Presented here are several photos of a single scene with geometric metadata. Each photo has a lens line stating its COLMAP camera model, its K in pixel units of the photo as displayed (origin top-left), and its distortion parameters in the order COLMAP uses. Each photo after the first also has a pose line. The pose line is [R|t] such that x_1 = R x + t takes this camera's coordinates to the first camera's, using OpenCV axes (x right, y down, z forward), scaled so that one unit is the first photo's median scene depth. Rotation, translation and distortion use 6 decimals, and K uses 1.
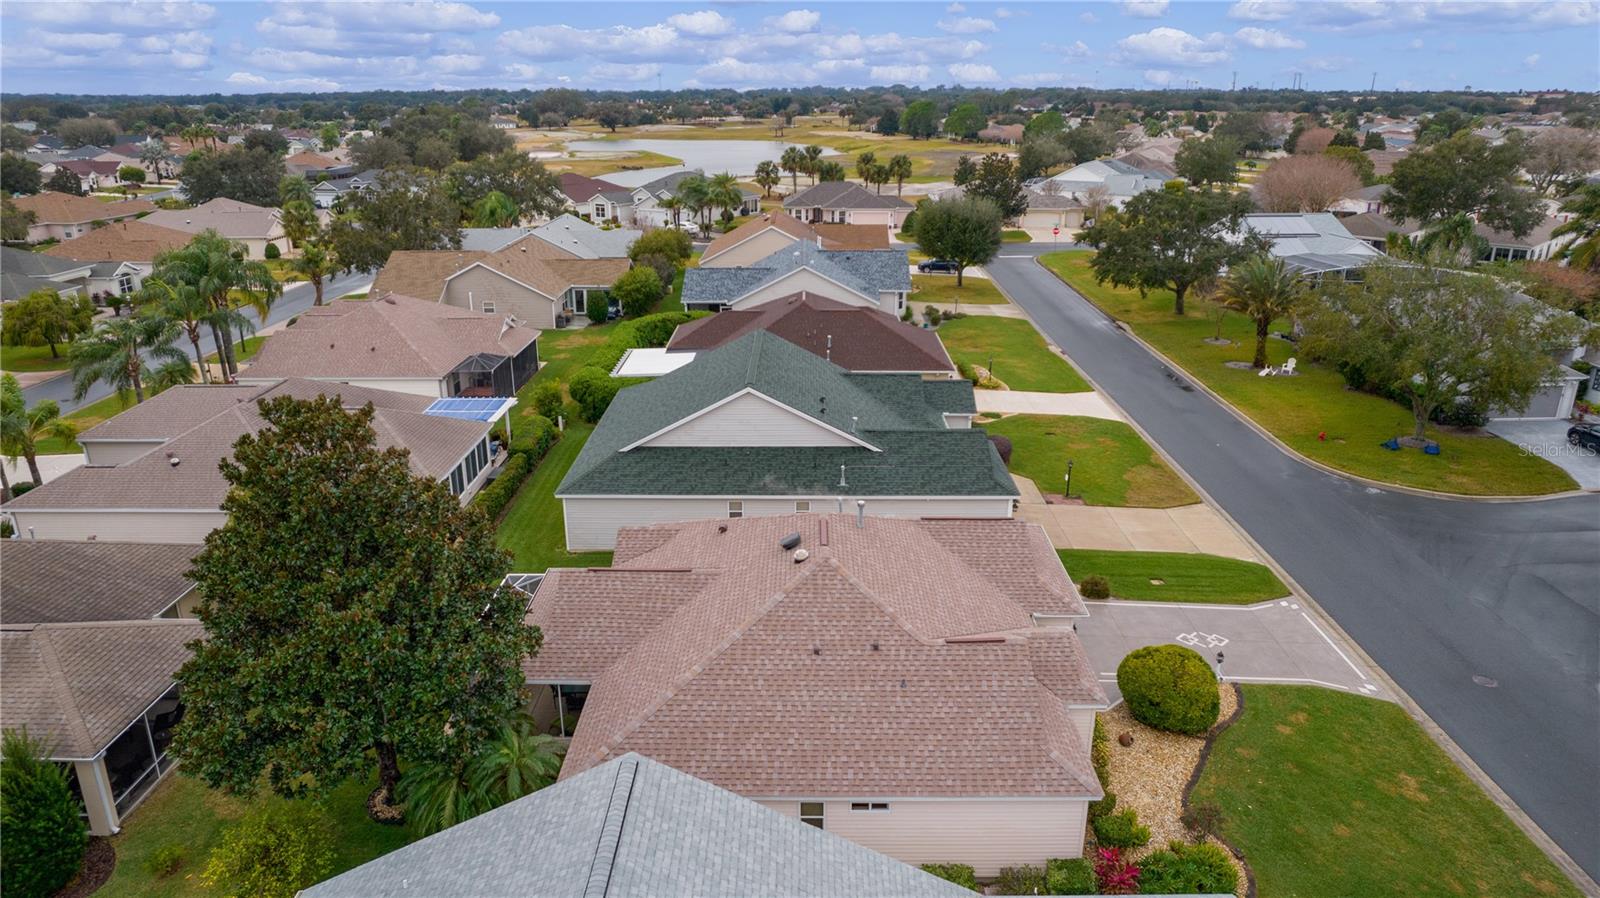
lens RADIAL K [[1040.8, 0, 798.5], [0, 1040.8, 424.0], [0, 0, 1]] dist [-0.074610, 0.073296]
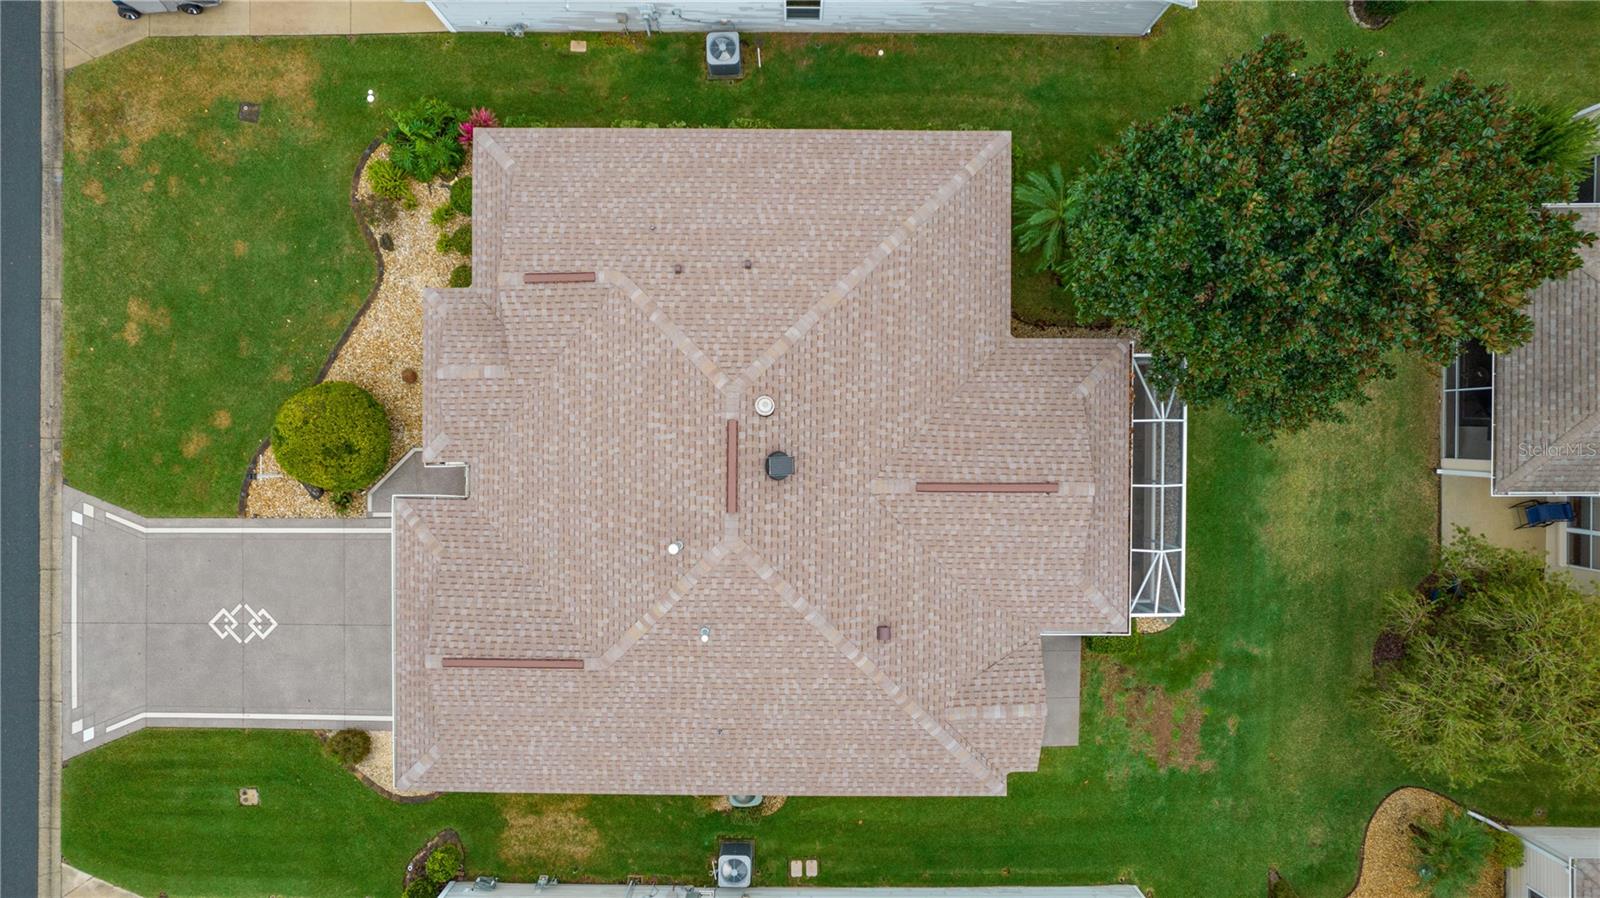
lens RADIAL K [[1040.8, 0, 798.5], [0, 1040.8, 424.0], [0, 0, 1]] dist [-0.074610, 0.073296]
pose [[-0.999983, 0.004872, -0.003126, -0.020561], [-0.004478, -0.308836, 0.951105, -0.633276], [0.003669, 0.951103, 0.308853, 0.856561]]
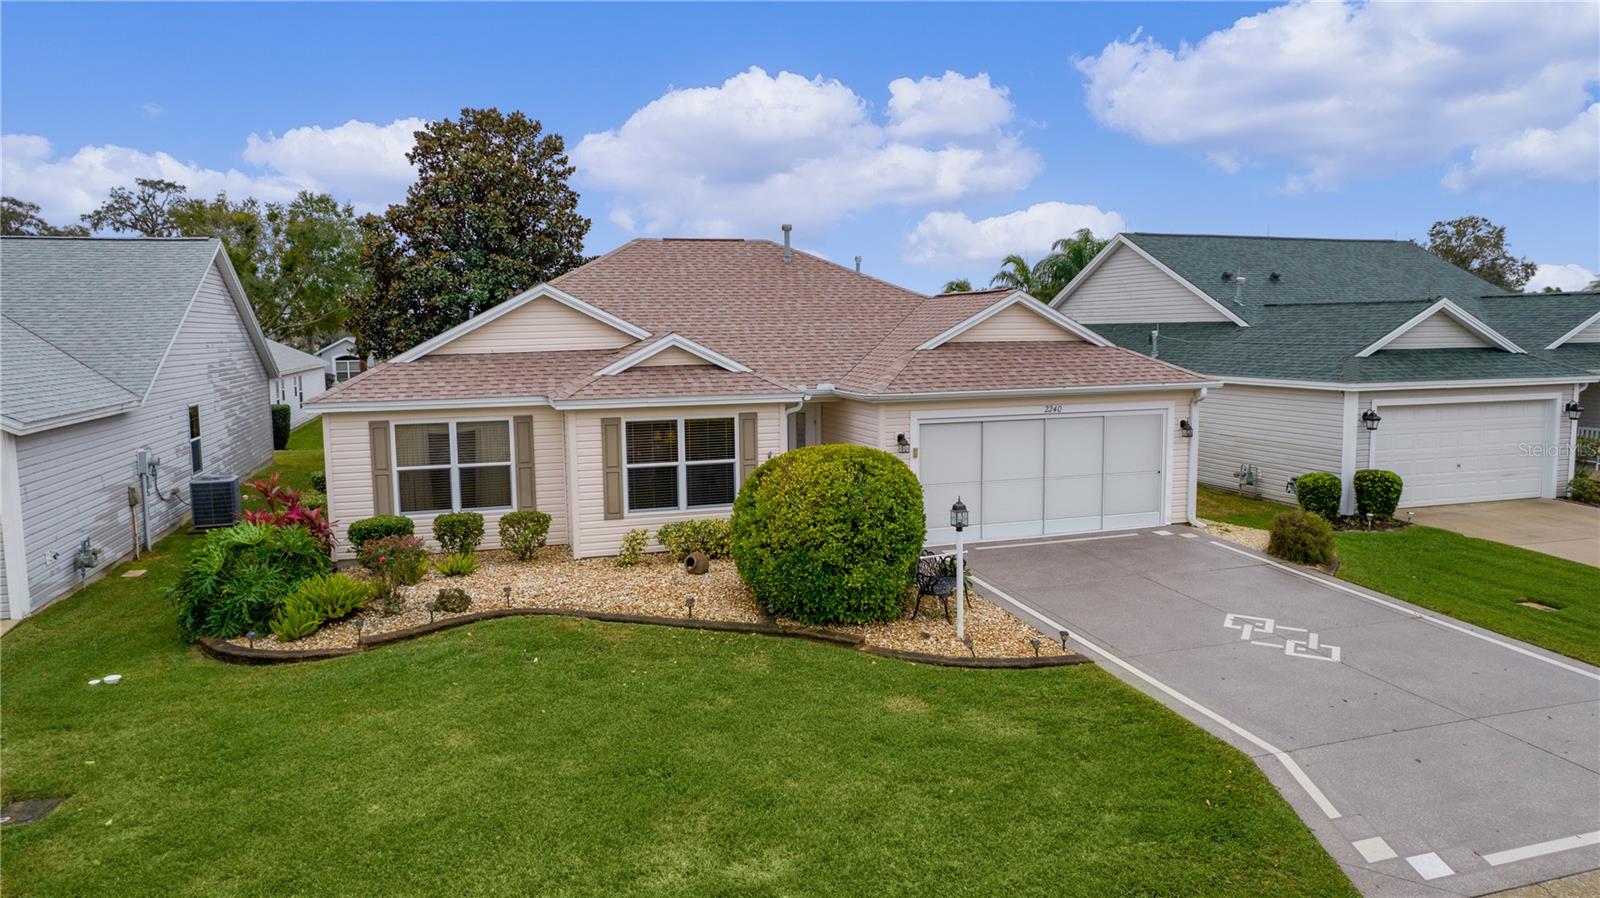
lens RADIAL K [[1040.8, 0, 798.5], [0, 1040.8, 424.0], [0, 0, 1]] dist [-0.074610, 0.073296]
pose [[0.311421, 0.081634, -0.946759, 0.924026], [-0.268033, 0.963396, -0.005097, 0.250482], [0.911688, 0.255350, 0.321903, 0.964198]]
